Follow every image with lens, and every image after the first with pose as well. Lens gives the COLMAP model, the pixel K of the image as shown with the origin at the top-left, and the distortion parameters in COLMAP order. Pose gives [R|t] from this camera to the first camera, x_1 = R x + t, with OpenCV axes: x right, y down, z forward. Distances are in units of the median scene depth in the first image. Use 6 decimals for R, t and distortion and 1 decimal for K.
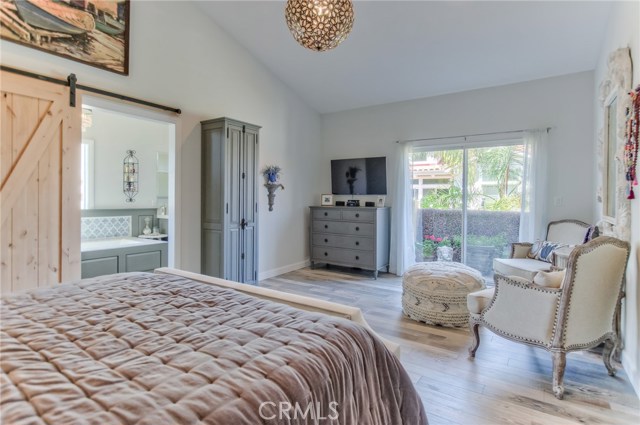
lens RADIAL K [[328.9, 0, 320.9], [0, 328.9, 197.3], [0, 0, 1]] dist [-0.000230, 0.000034]
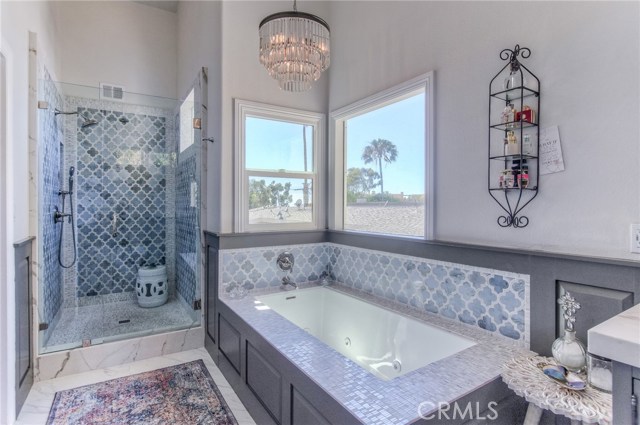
lens RADIAL K [[331.0, 0, 324.4], [0, 331.0, 210.7], [0, 0, 1]] dist [-0.002757, -0.000392]
pose [[-0.386216, -0.006822, -0.922383, -0.244954], [-0.008185, 0.999959, -0.003968, 0.003028], [0.922372, 0.006017, -0.386256, 0.953730]]
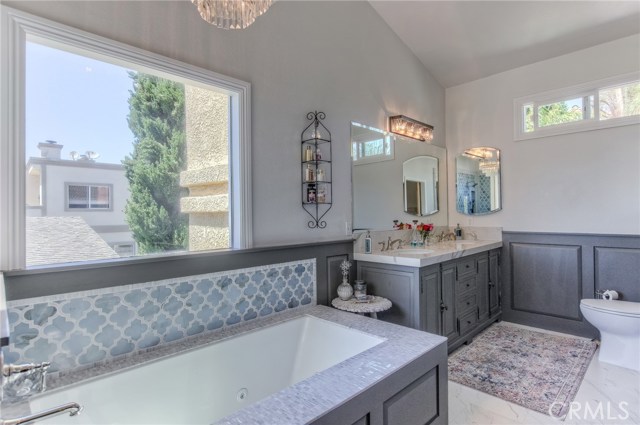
lens RADIAL K [[331.0, 0, 324.4], [0, 331.0, 210.7], [0, 0, 1]] dist [-0.002757, -0.000392]
pose [[0.982740, -0.019403, -0.183972, -0.483083], [0.018520, 0.999807, -0.006519, -0.005869], [0.184063, 0.002999, 0.982910, 0.560205]]
